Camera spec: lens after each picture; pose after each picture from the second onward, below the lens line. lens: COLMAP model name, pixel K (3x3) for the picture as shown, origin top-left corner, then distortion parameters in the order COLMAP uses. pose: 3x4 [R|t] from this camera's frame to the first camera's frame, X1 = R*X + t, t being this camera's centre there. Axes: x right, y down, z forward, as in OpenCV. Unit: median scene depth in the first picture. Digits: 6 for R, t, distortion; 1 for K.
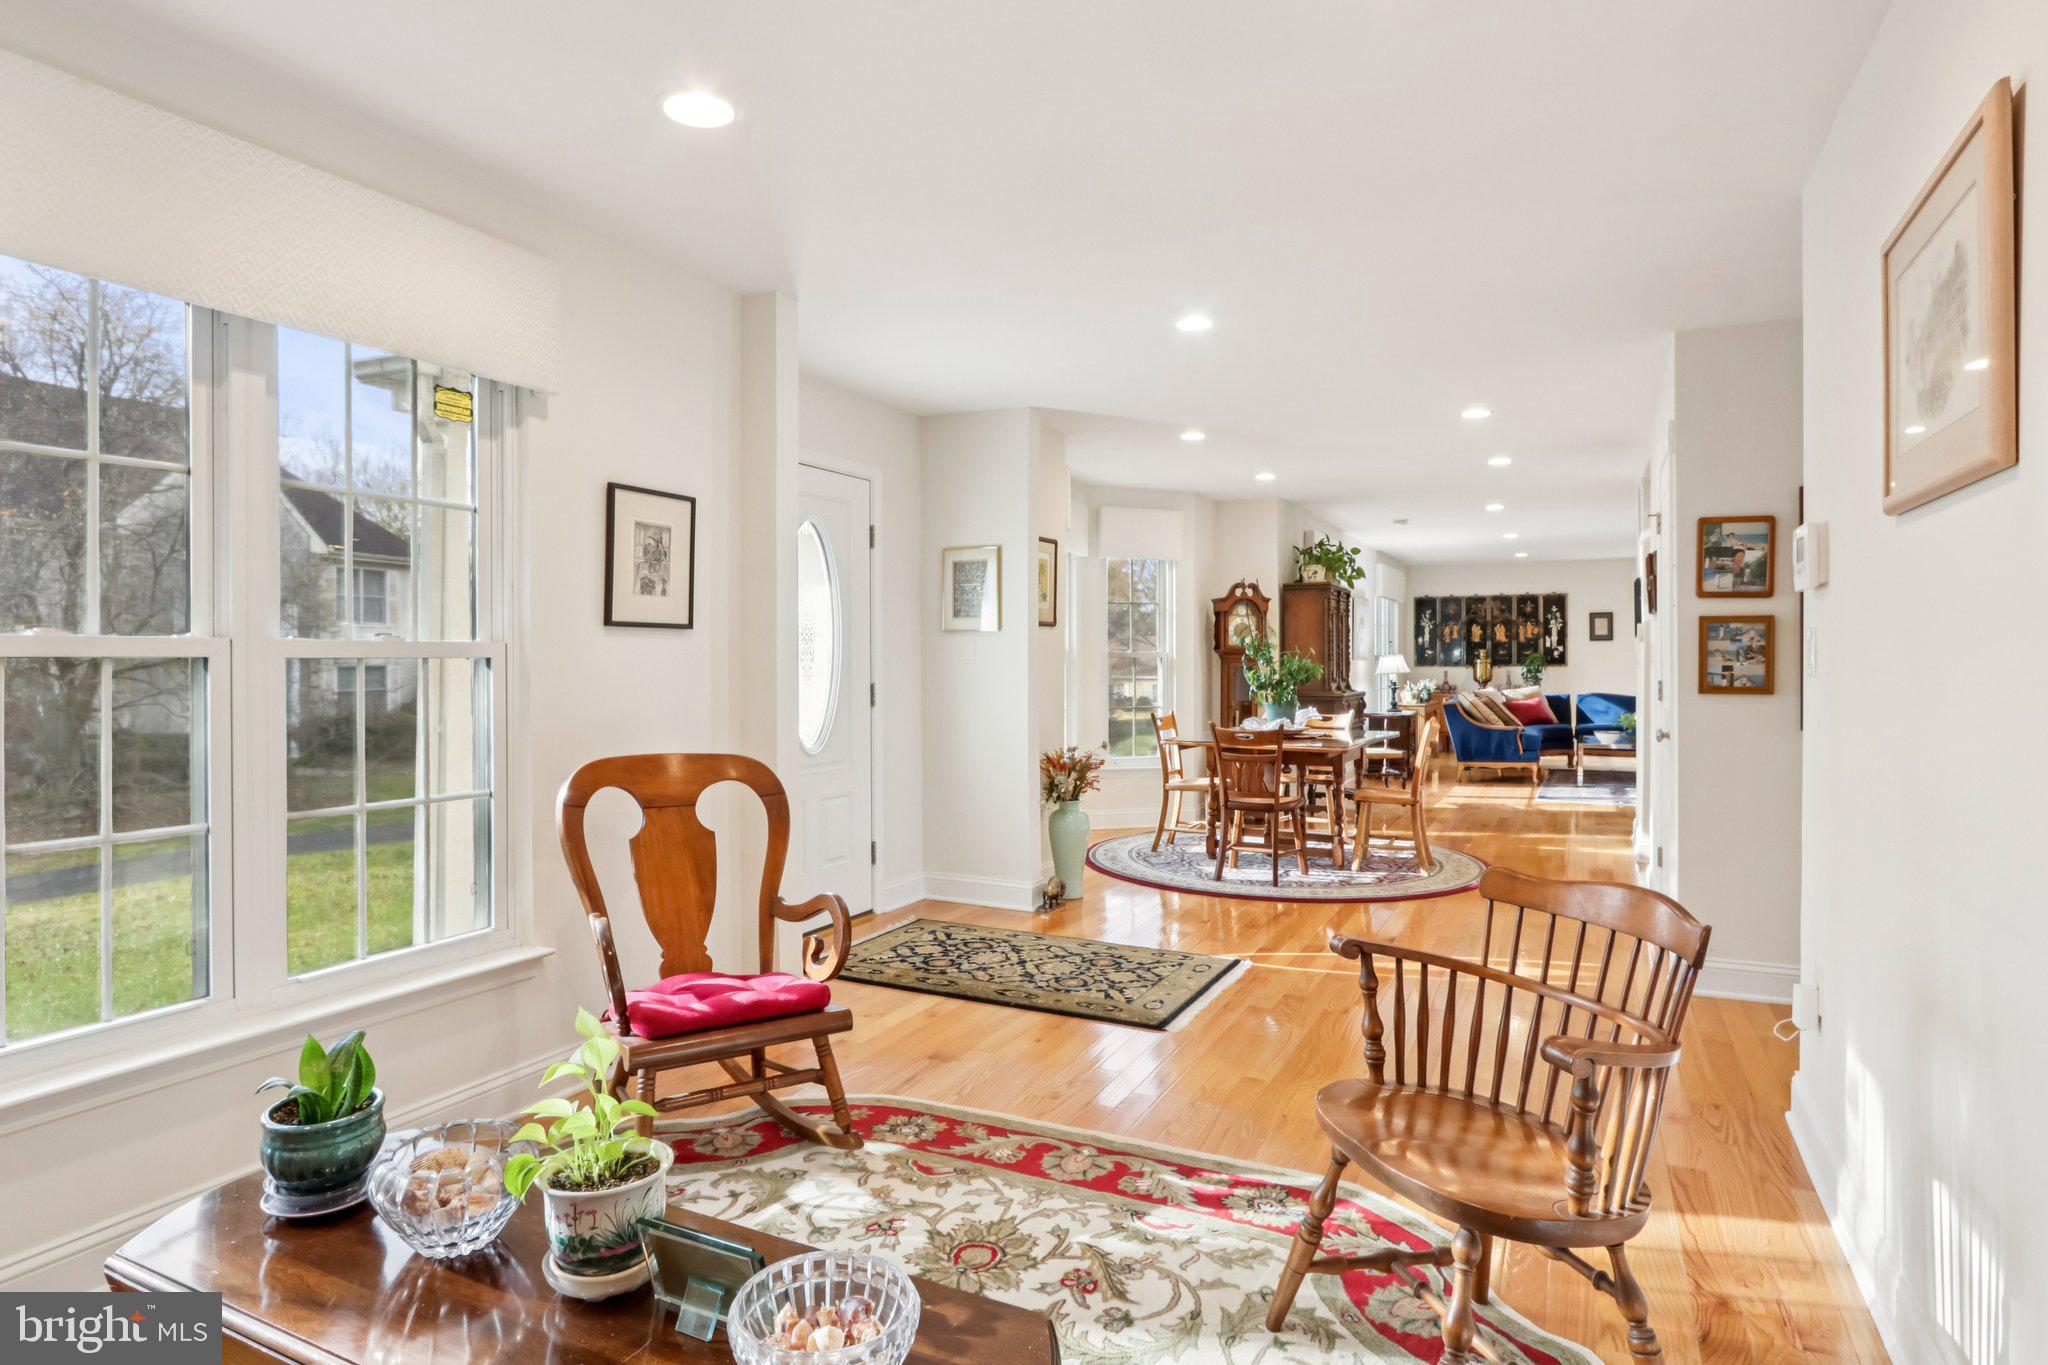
lens RADIAL K [[1146.2, 0, 1025.9], [0, 1146.2, 664.7], [0, 0, 1]] dist [-0.015195, 0.002277]
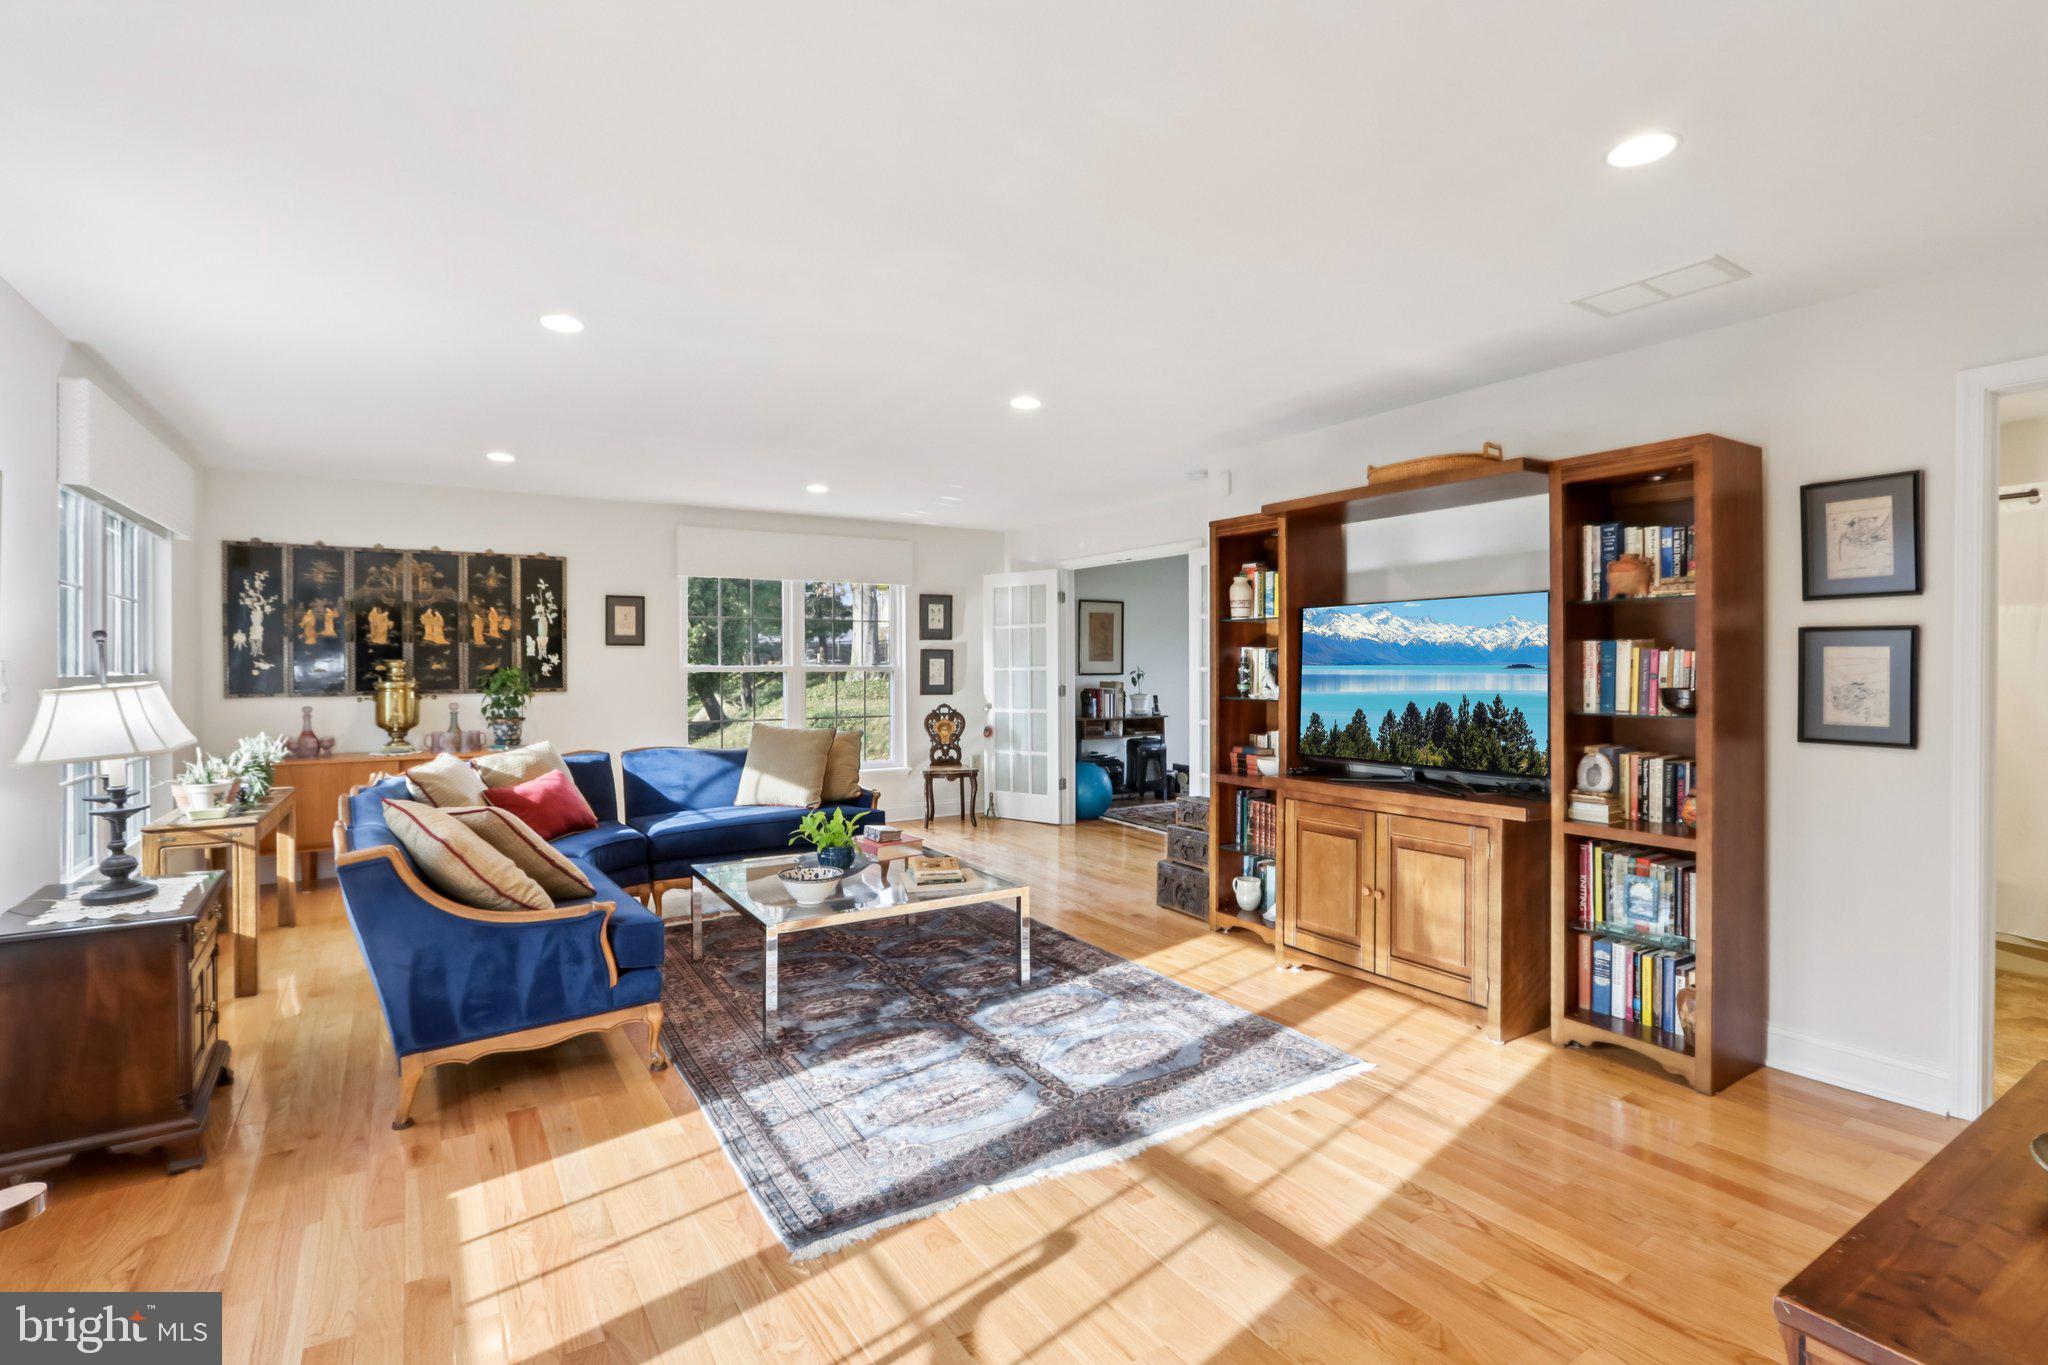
lens RADIAL K [[971.9, 0, 1030.5], [0, 971.9, 666.6], [0, 0, 1]] dist [-0.023749, 0.004486]
pose [[0.523468, -0.001995, 0.852043, 0.207686], [0.006572, 0.999977, -0.001696, -0.008762], [-0.852020, 0.006488, 0.523469, 0.598590]]
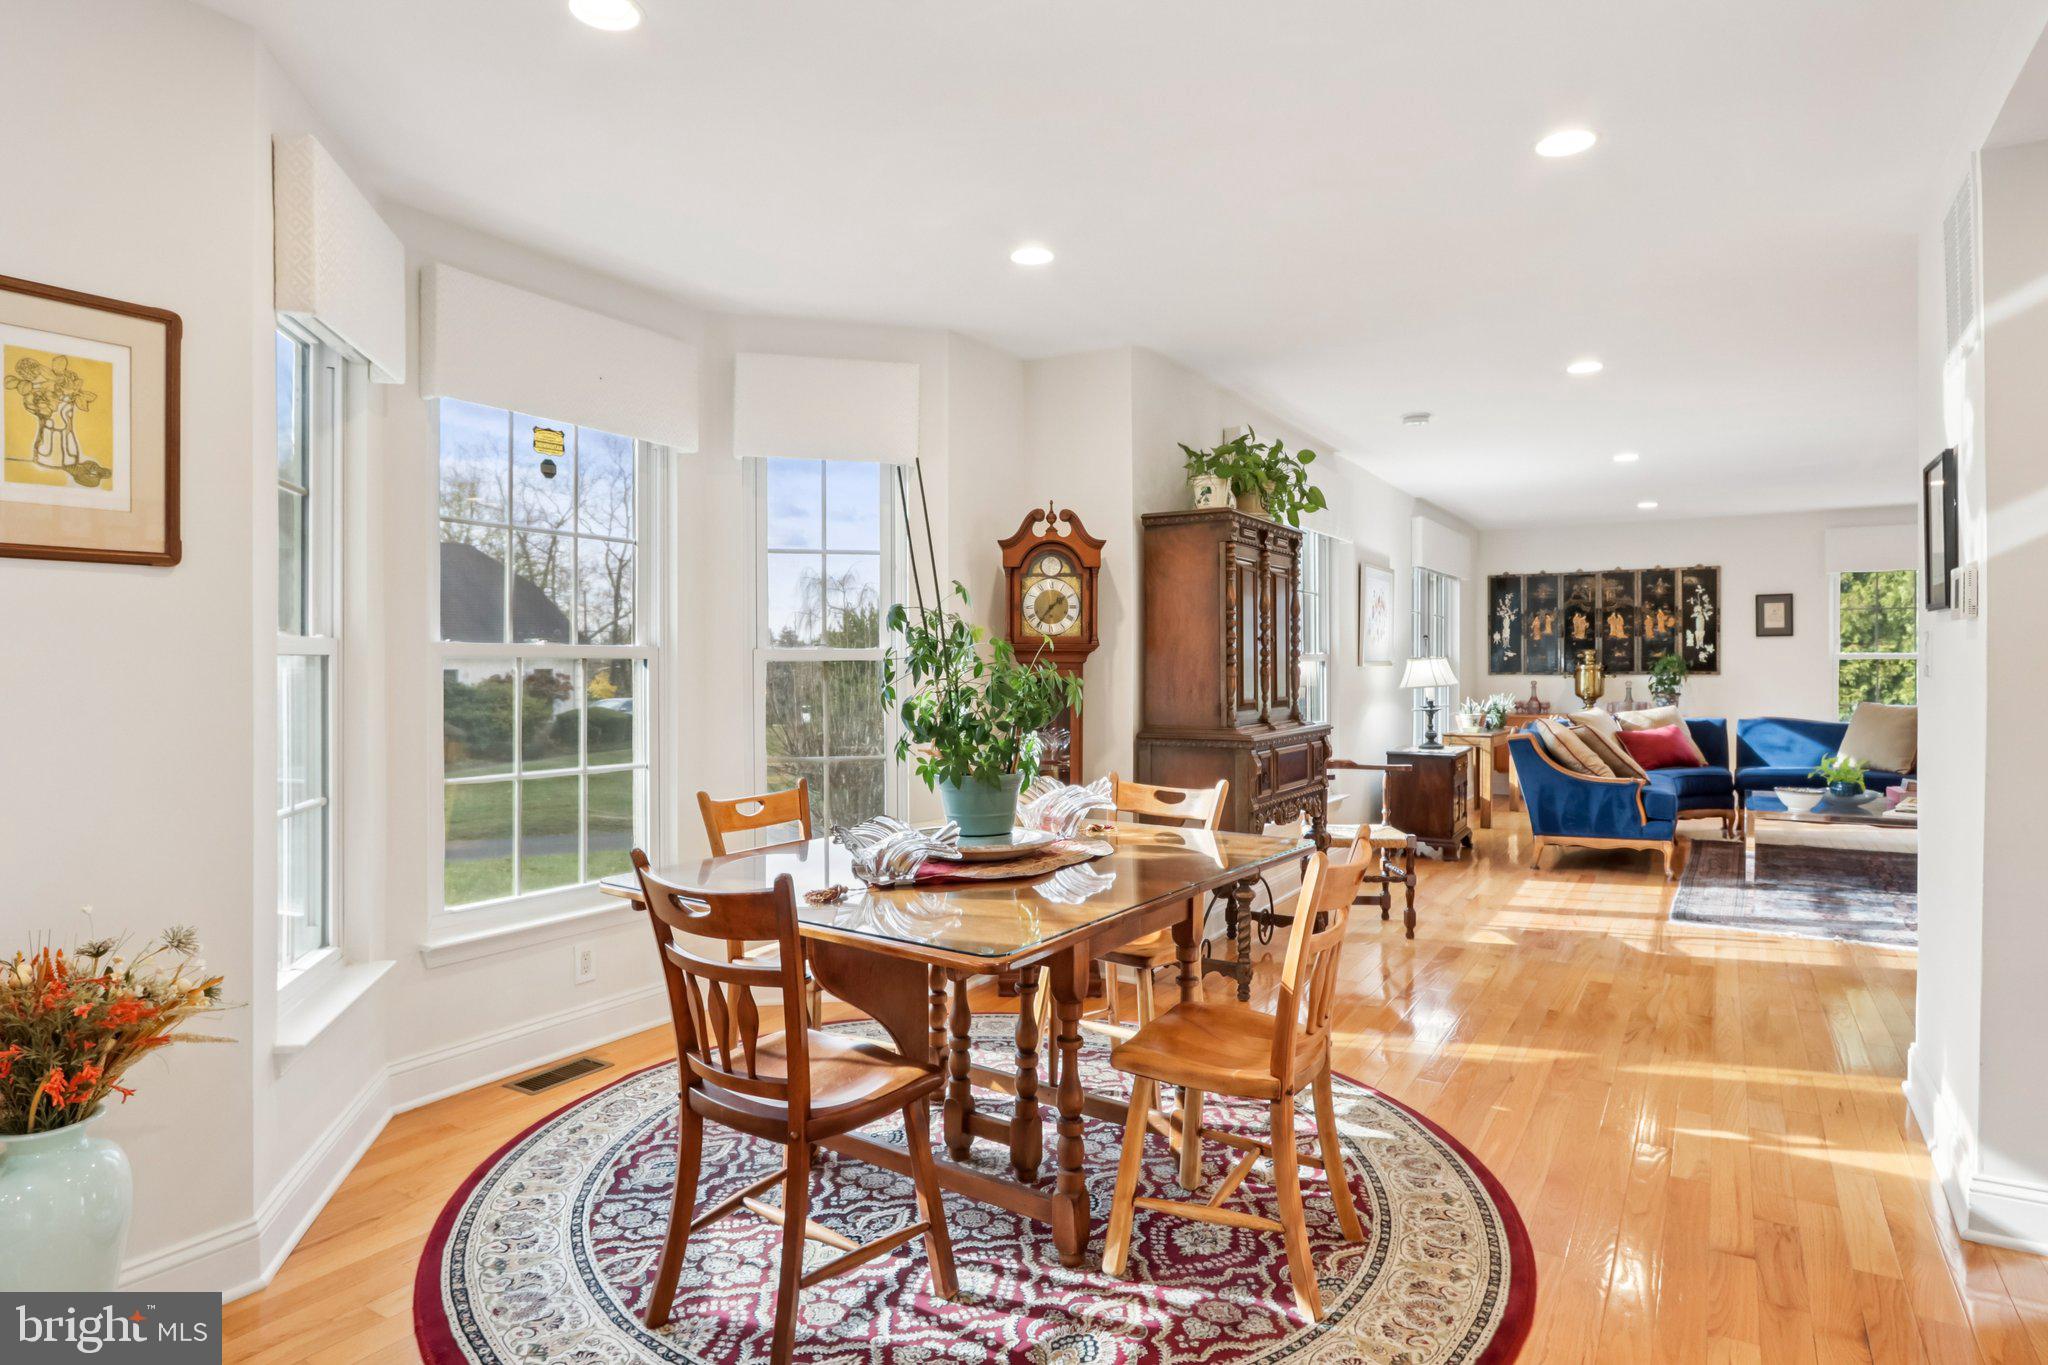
lens RADIAL K [[1146.2, 0, 1014.7], [0, 1146.2, 670.9], [0, 0, 1]] dist [-0.015195, 0.002277]
pose [[0.994647, 0.000533, -0.103332, 0.137009], [-0.000506, 1.000000, 0.000295, -0.000983], [0.103332, -0.000241, 0.994647, 0.304800]]
